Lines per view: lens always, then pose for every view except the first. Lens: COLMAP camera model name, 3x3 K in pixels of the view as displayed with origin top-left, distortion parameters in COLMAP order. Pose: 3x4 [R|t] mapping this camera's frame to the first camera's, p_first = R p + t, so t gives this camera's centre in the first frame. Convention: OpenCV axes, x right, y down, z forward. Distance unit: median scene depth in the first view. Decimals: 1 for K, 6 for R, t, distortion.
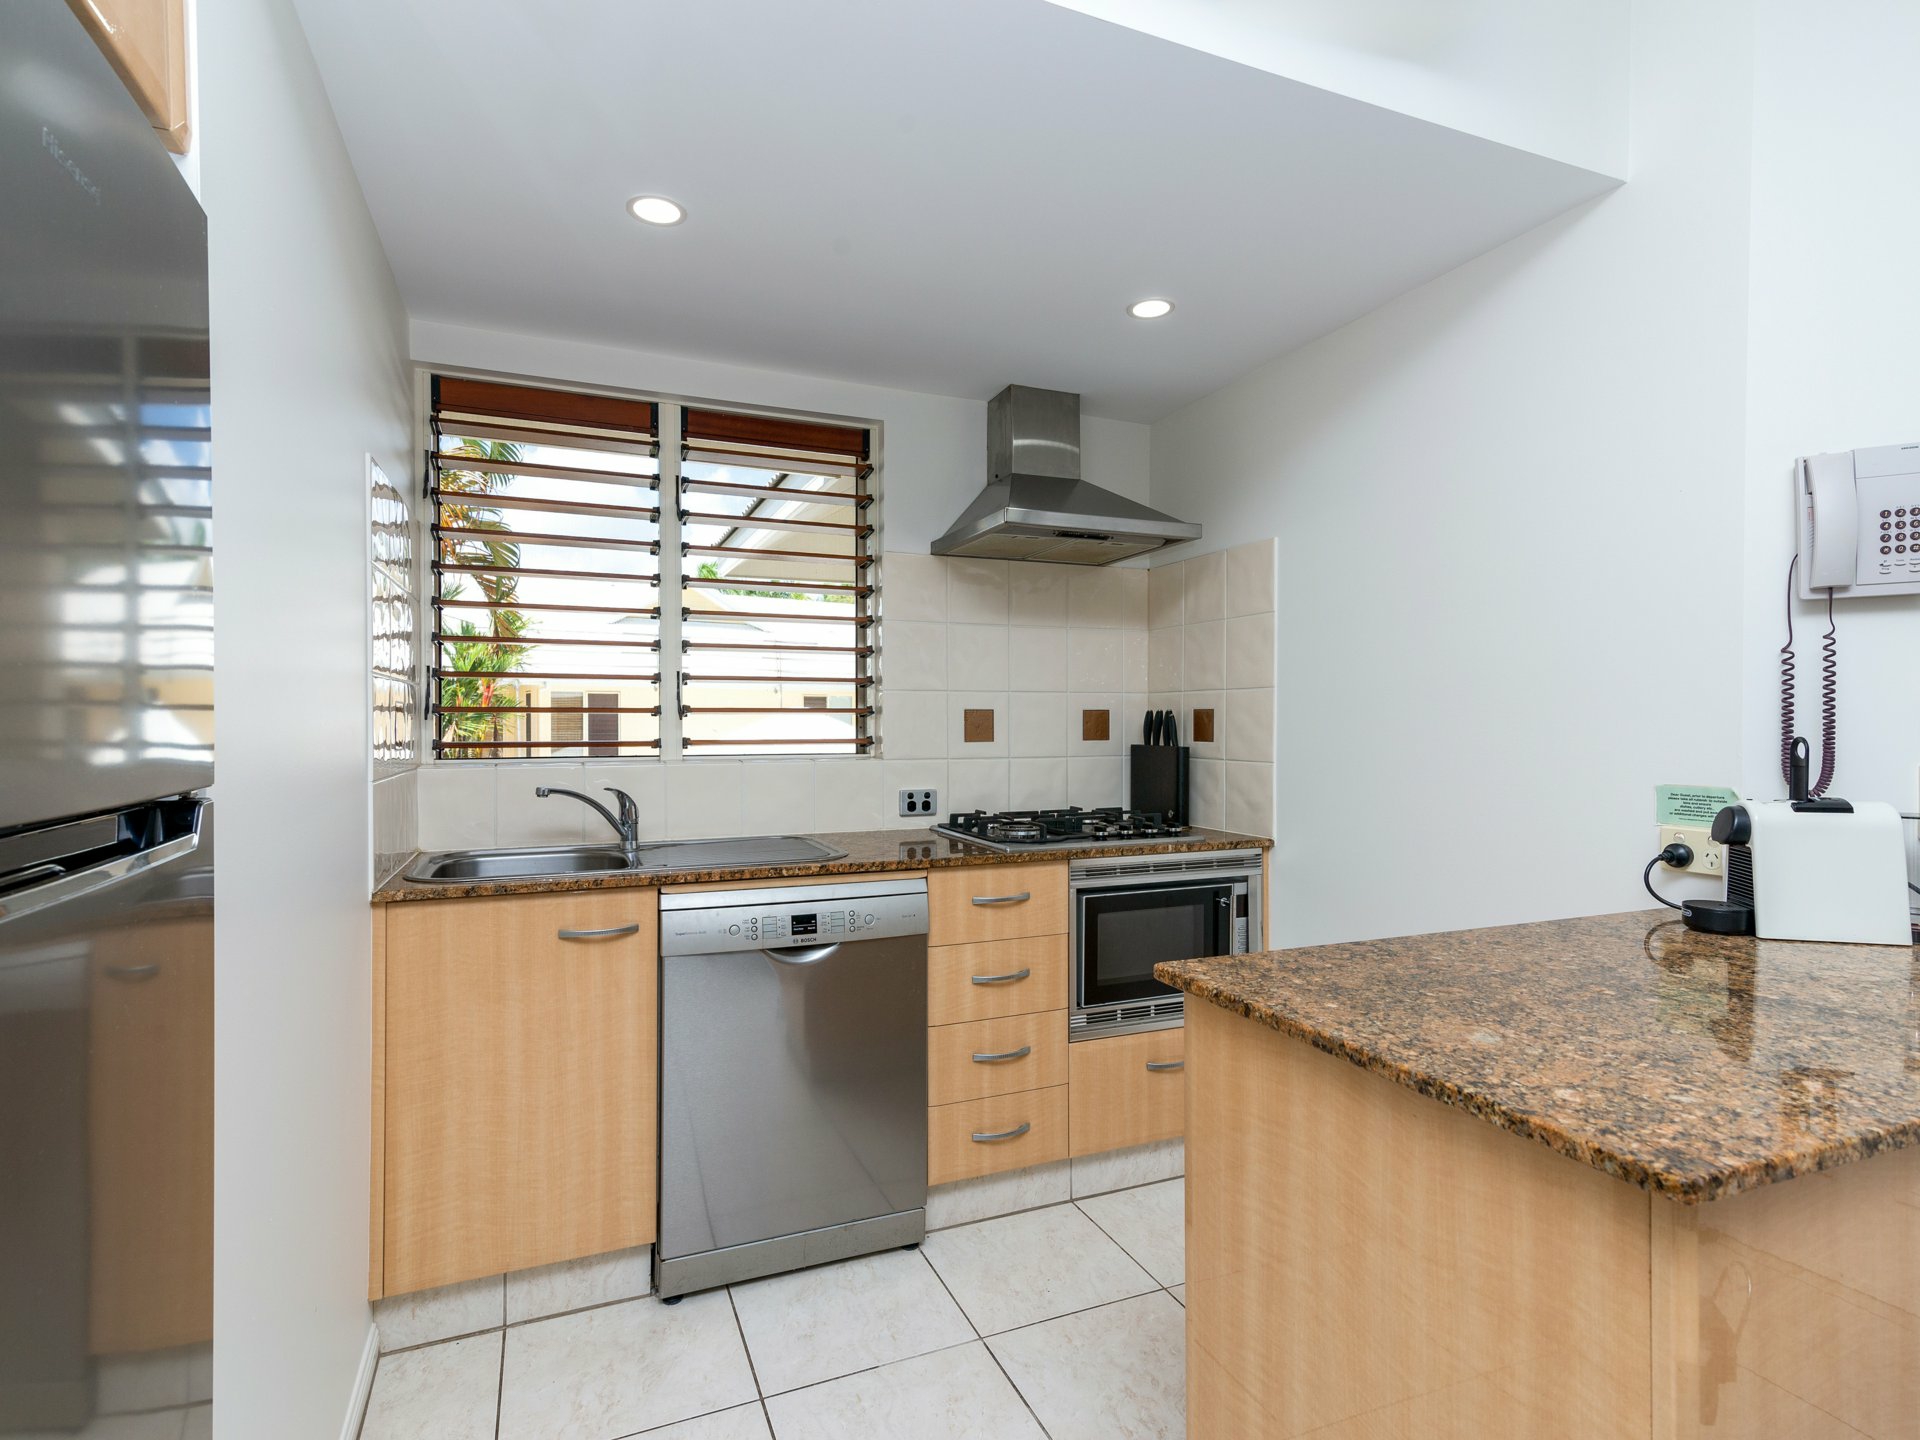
lens RADIAL K [[993.7, 0, 959.3], [0, 993.7, 729.7], [0, 0, 1]] dist [0.020469, 0.000175]
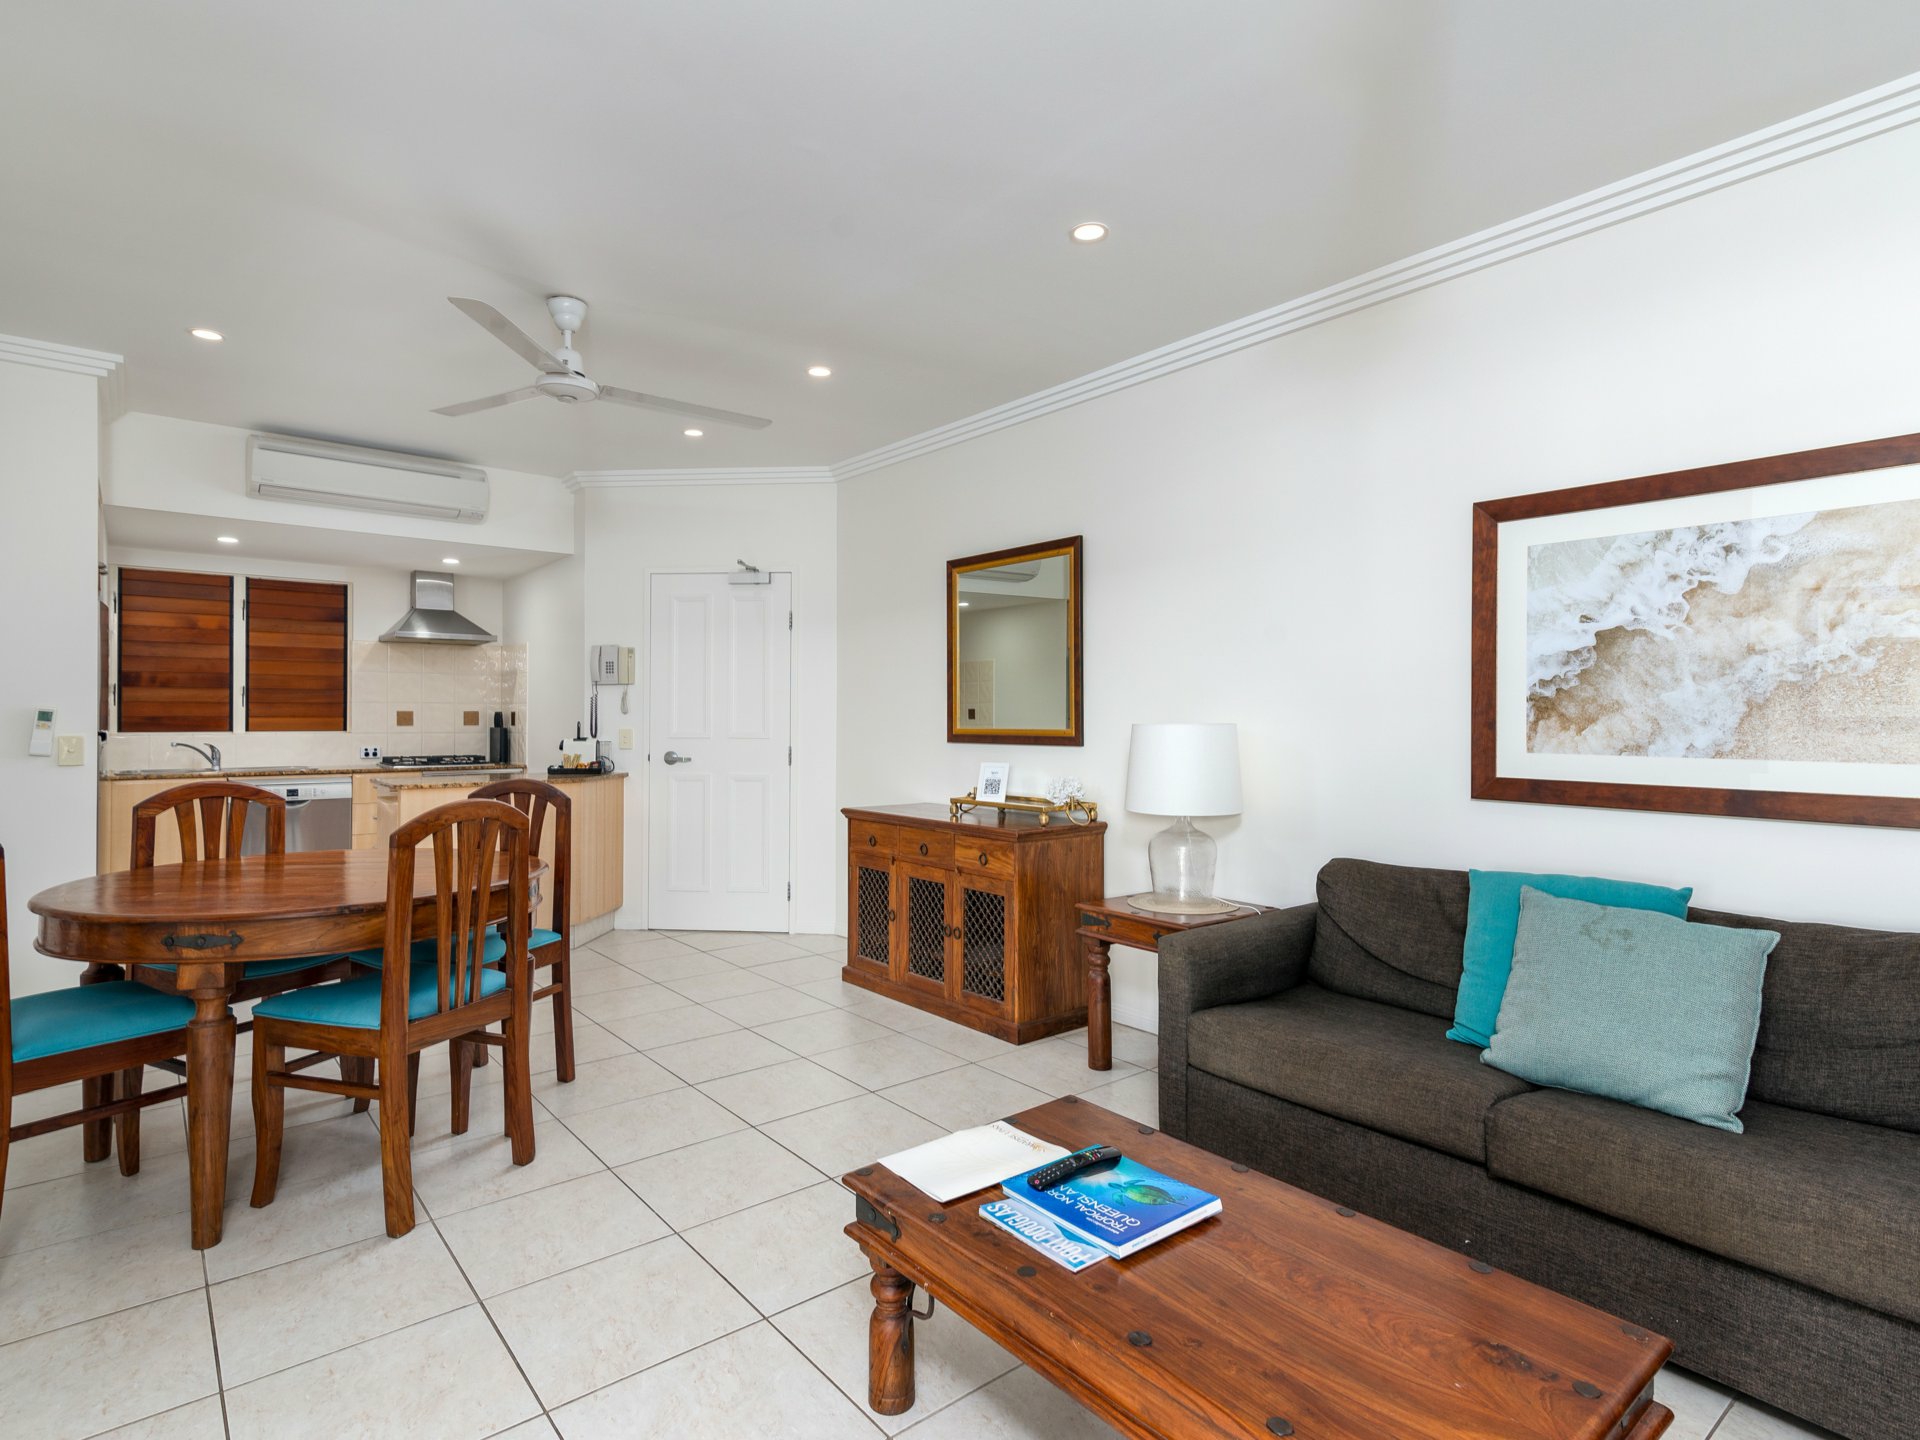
lens RADIAL K [[993.7, 0, 964.9], [0, 993.7, 709.6], [0, 0, 1]] dist [0.020469, 0.000175]
pose [[0.954981, 0.003840, 0.296643, 0.567967], [-0.003320, 0.999992, -0.002259, -0.024457], [-0.296649, 0.001173, 0.954986, -1.562647]]
